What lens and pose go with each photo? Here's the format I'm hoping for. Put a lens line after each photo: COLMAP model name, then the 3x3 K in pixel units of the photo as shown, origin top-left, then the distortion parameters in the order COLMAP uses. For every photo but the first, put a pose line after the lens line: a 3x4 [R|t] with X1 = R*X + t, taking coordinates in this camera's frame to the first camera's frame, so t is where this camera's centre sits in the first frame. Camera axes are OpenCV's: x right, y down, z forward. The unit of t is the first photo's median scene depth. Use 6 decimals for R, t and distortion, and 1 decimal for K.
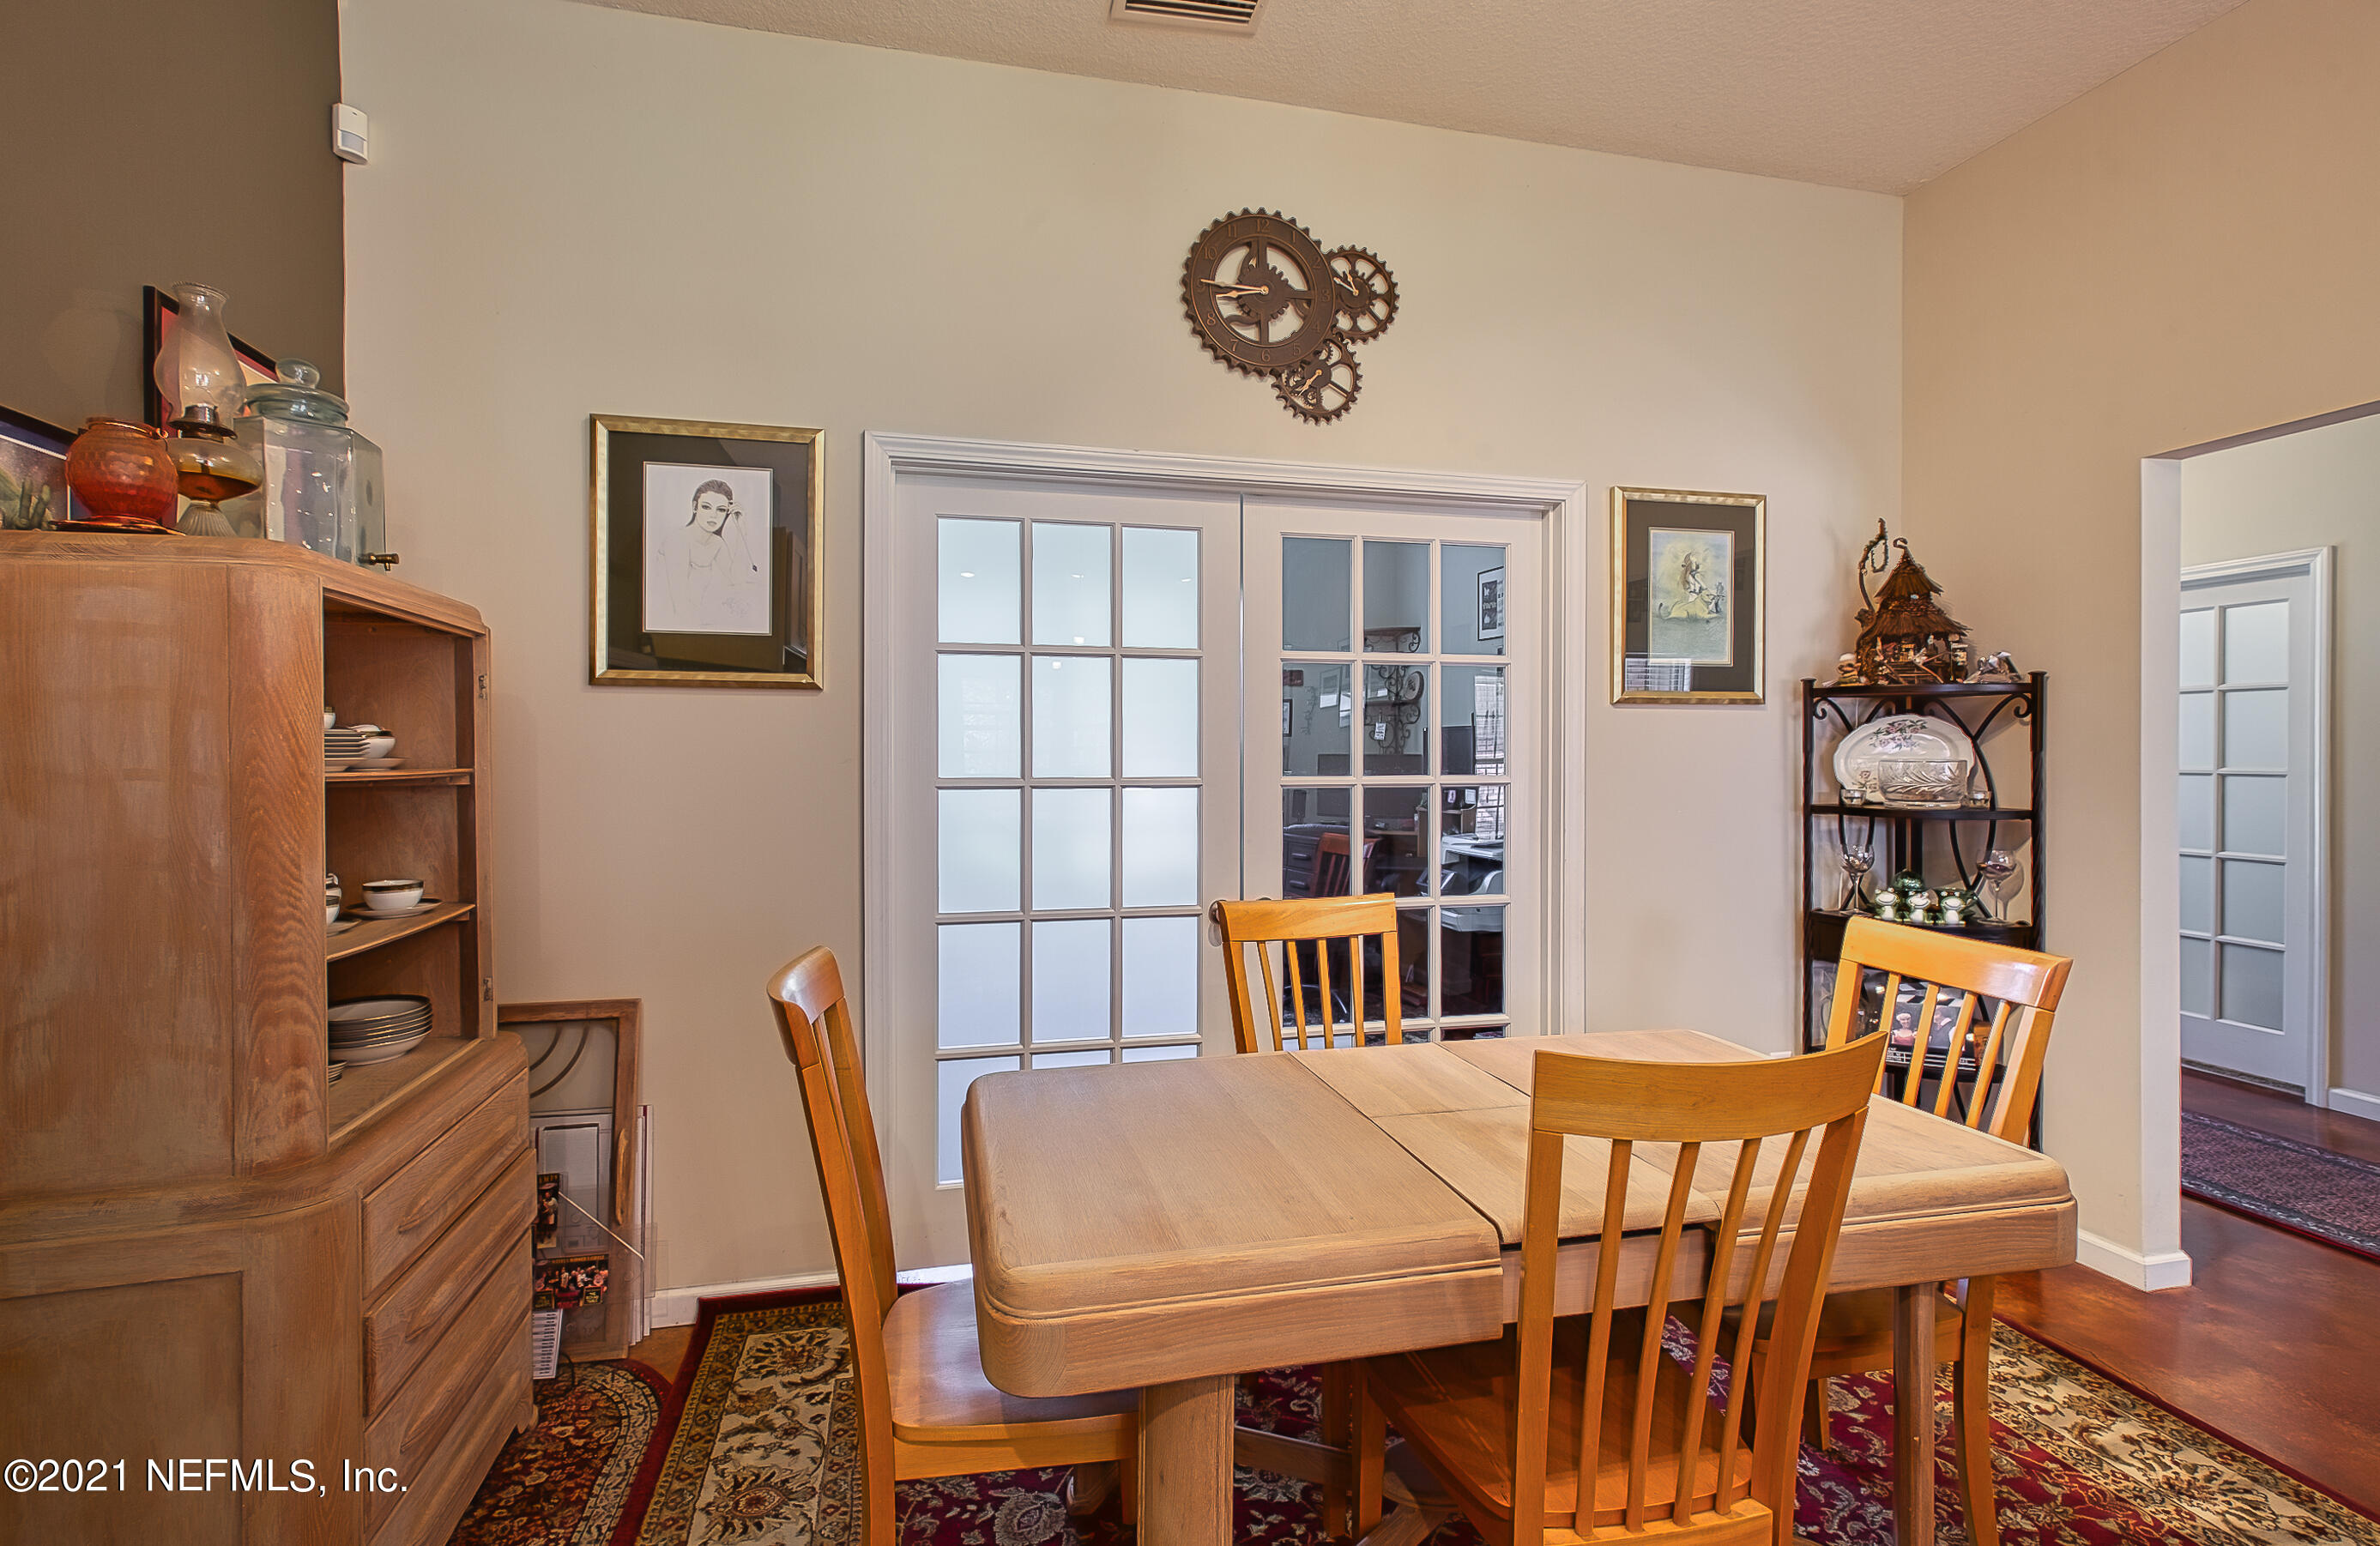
lens RADIAL K [[1050.7, 0, 1178.8], [0, 1050.7, 766.7], [0, 0, 1]] dist [0.007215, -0.000016]
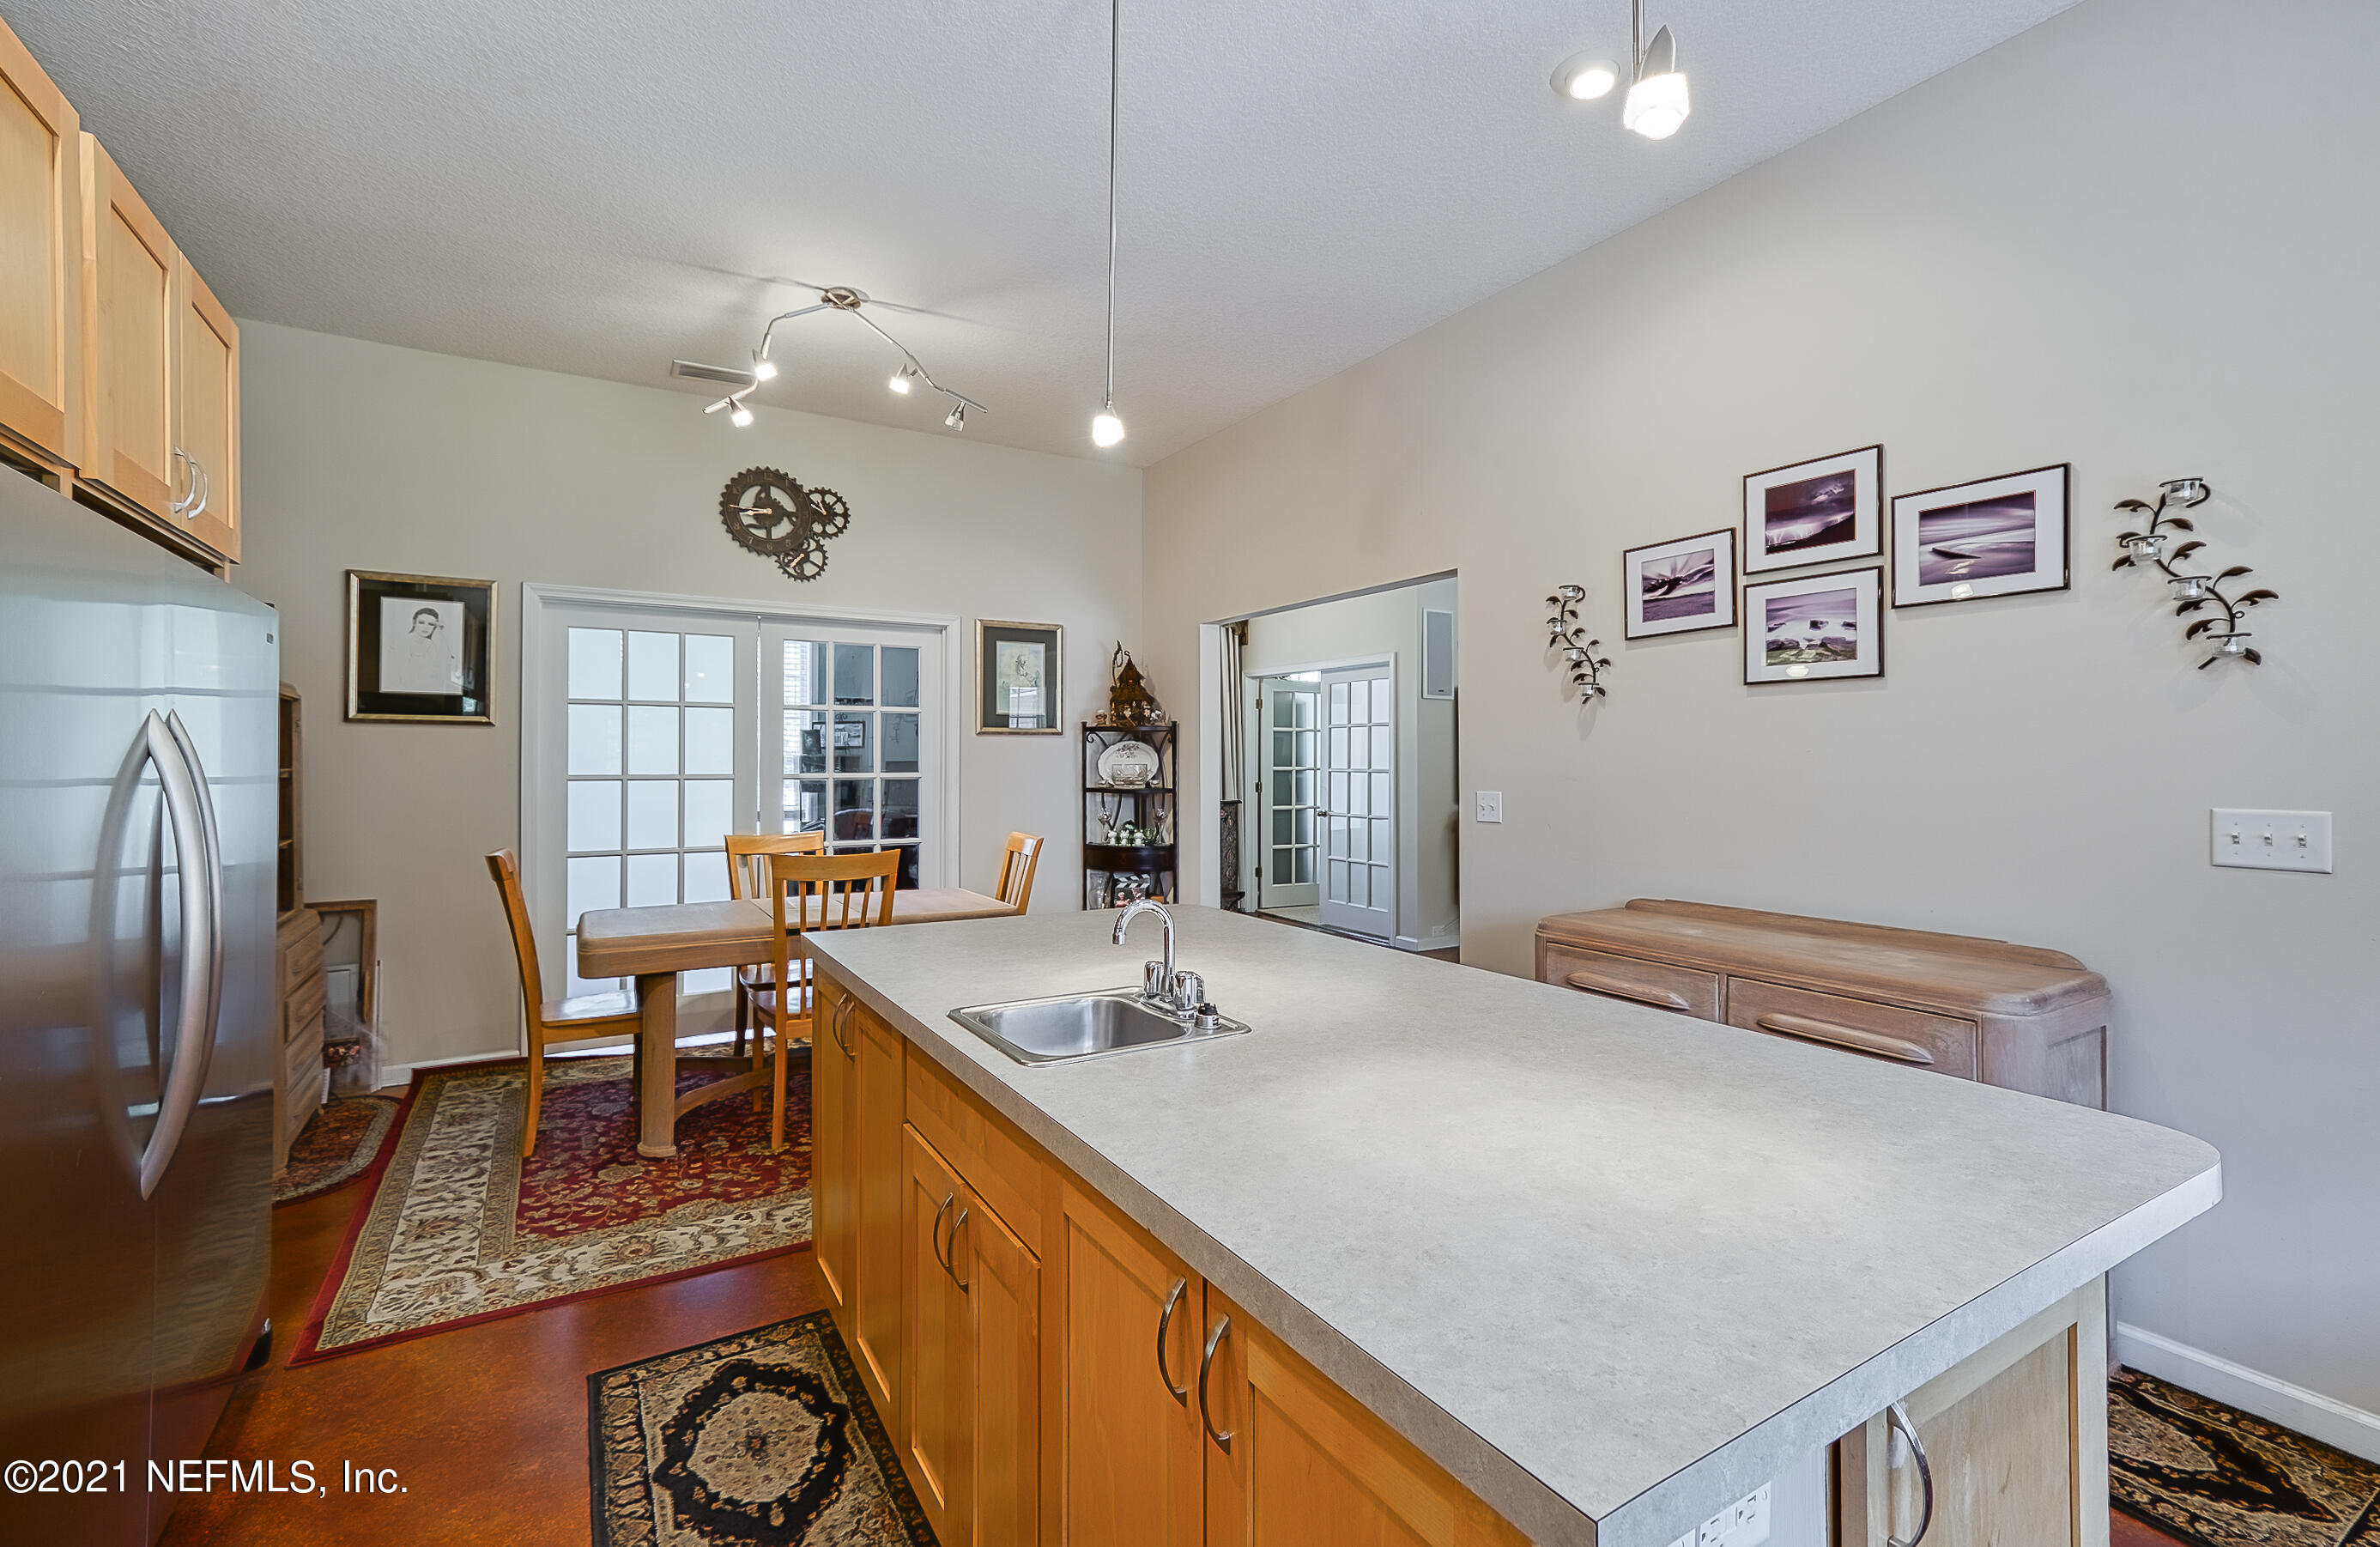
lens RADIAL K [[1050.9, 0, 1185.2], [0, 1050.9, 754.9], [0, 0, 1]] dist [0.007215, -0.000016]
pose [[0.957579, 0.001752, 0.288164, 0.244385], [0.003001, 0.999867, -0.016051, 0.008685], [-0.288154, 0.016235, 0.957446, -0.959005]]
